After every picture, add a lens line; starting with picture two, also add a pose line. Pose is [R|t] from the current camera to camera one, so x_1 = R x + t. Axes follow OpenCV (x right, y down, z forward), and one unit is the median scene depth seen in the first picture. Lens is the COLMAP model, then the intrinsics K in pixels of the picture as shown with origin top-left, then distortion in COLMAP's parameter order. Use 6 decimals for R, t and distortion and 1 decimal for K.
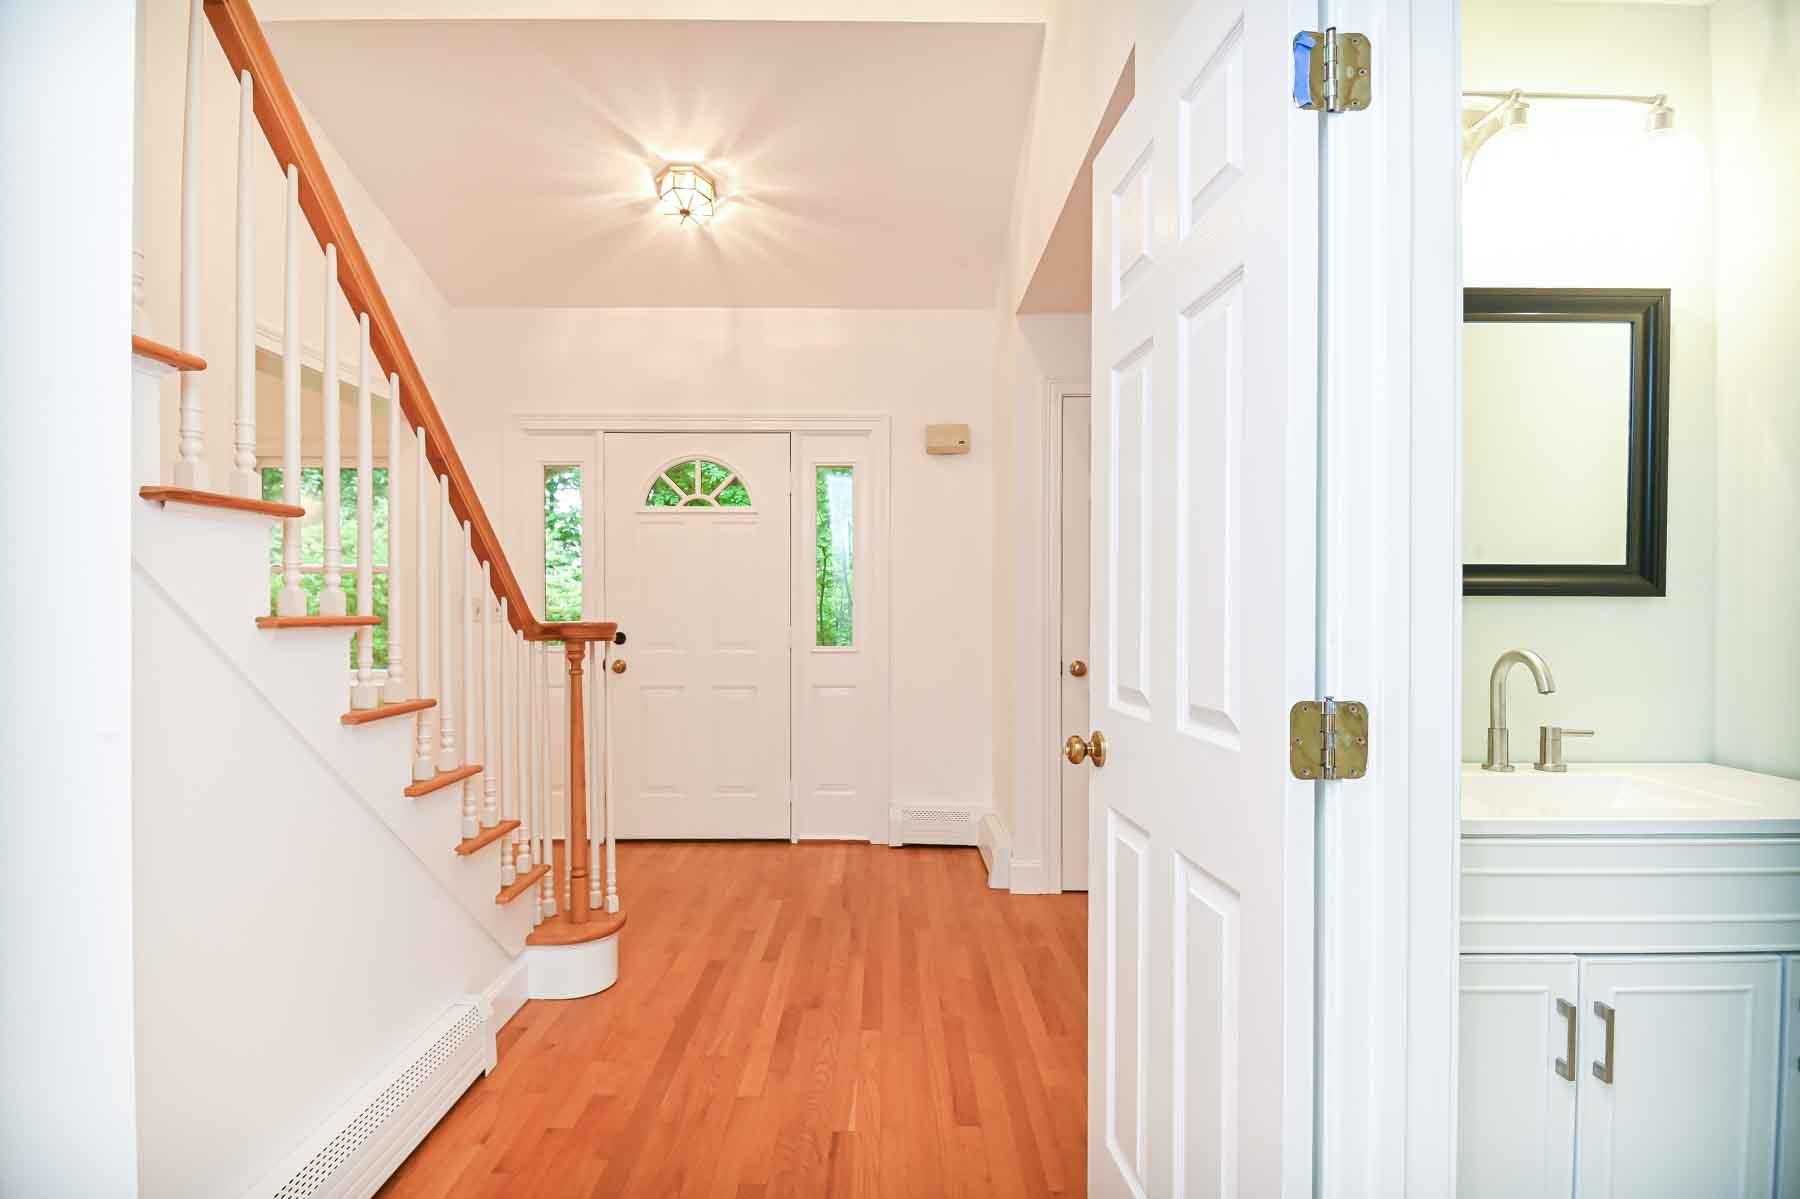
lens RADIAL K [[912.2, 0, 899.3], [0, 912.2, 606.4], [0, 0, 1]] dist [0.000753, -0.000443]
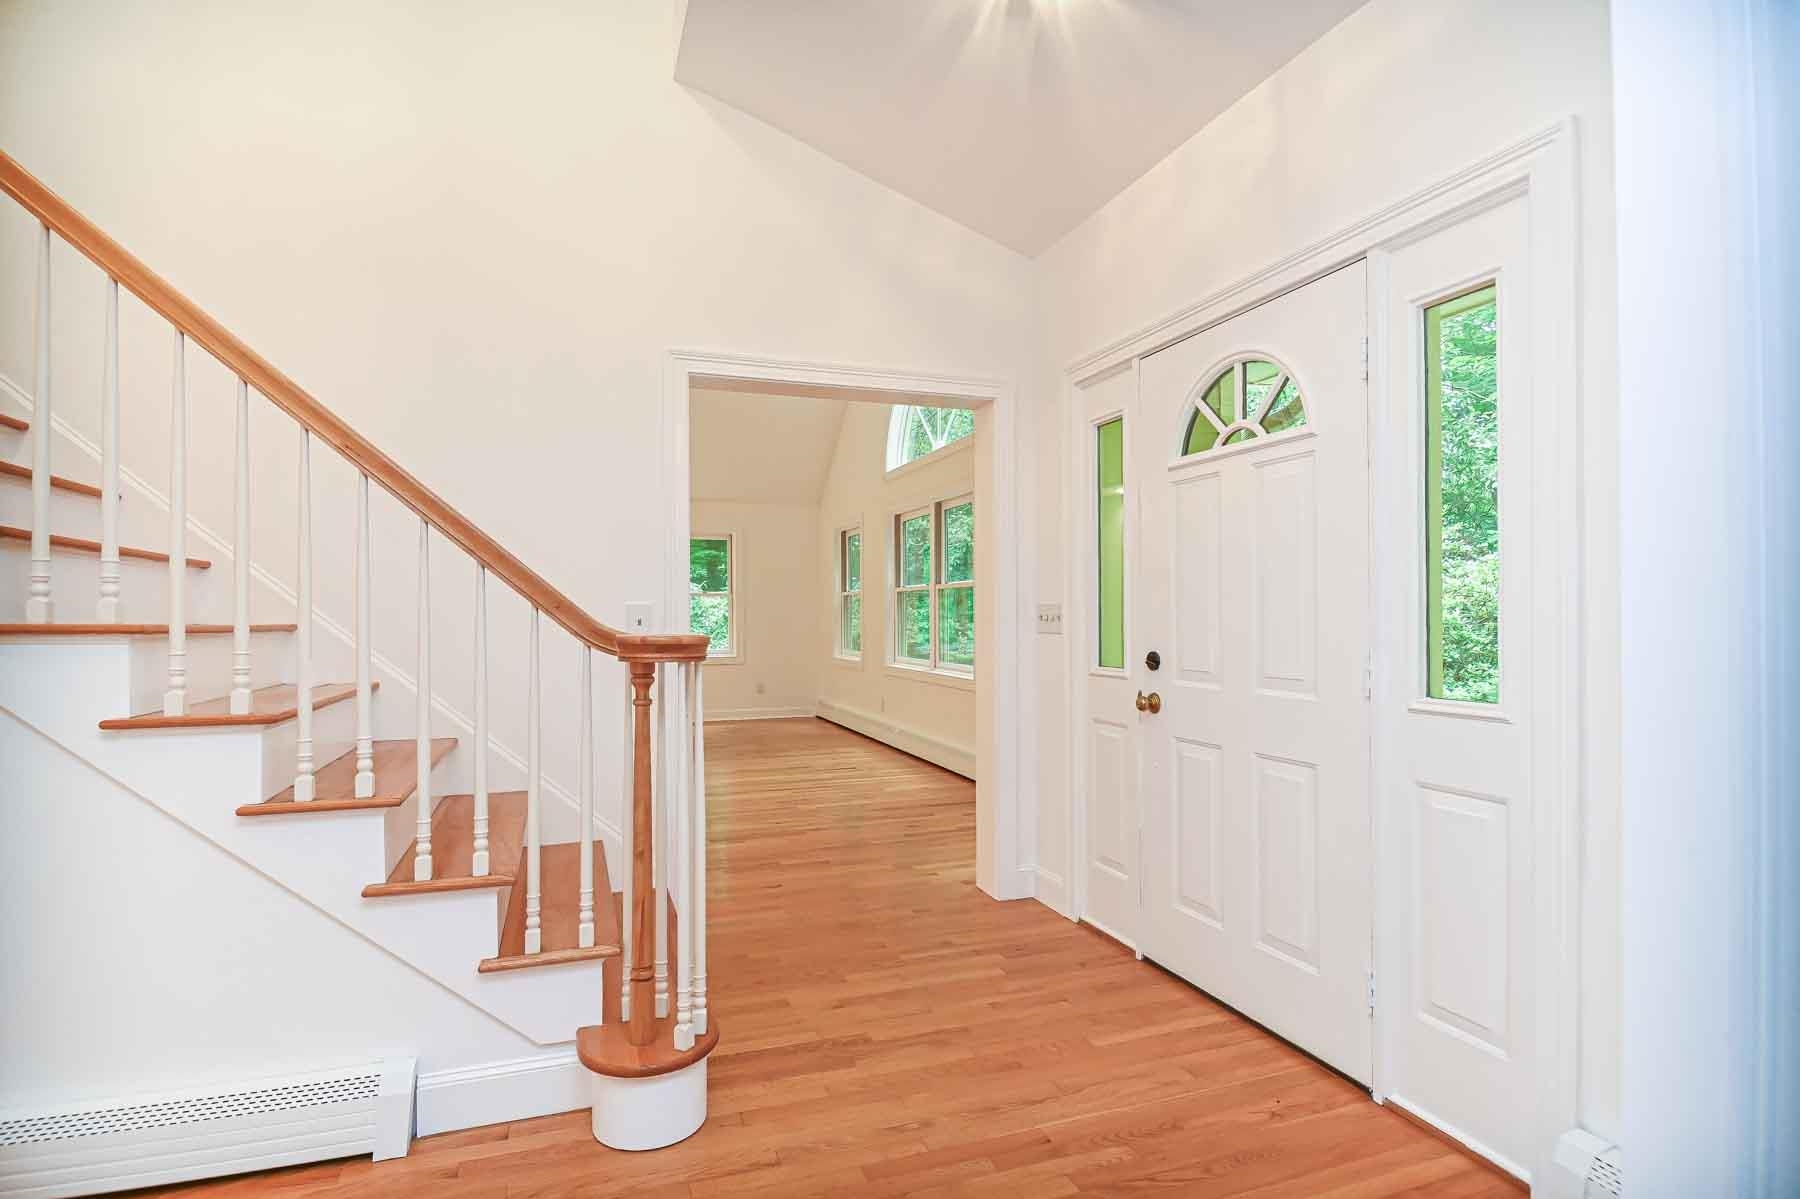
lens RADIAL K [[912.2, 0, 894.5], [0, 912.2, 608.7], [0, 0, 1]] dist [0.000753, -0.000443]
pose [[0.311146, -0.010552, -0.950303, 0.266833], [0.004636, 0.999943, -0.009585, 0.002308], [0.950351, -0.001423, 0.311178, 0.610212]]
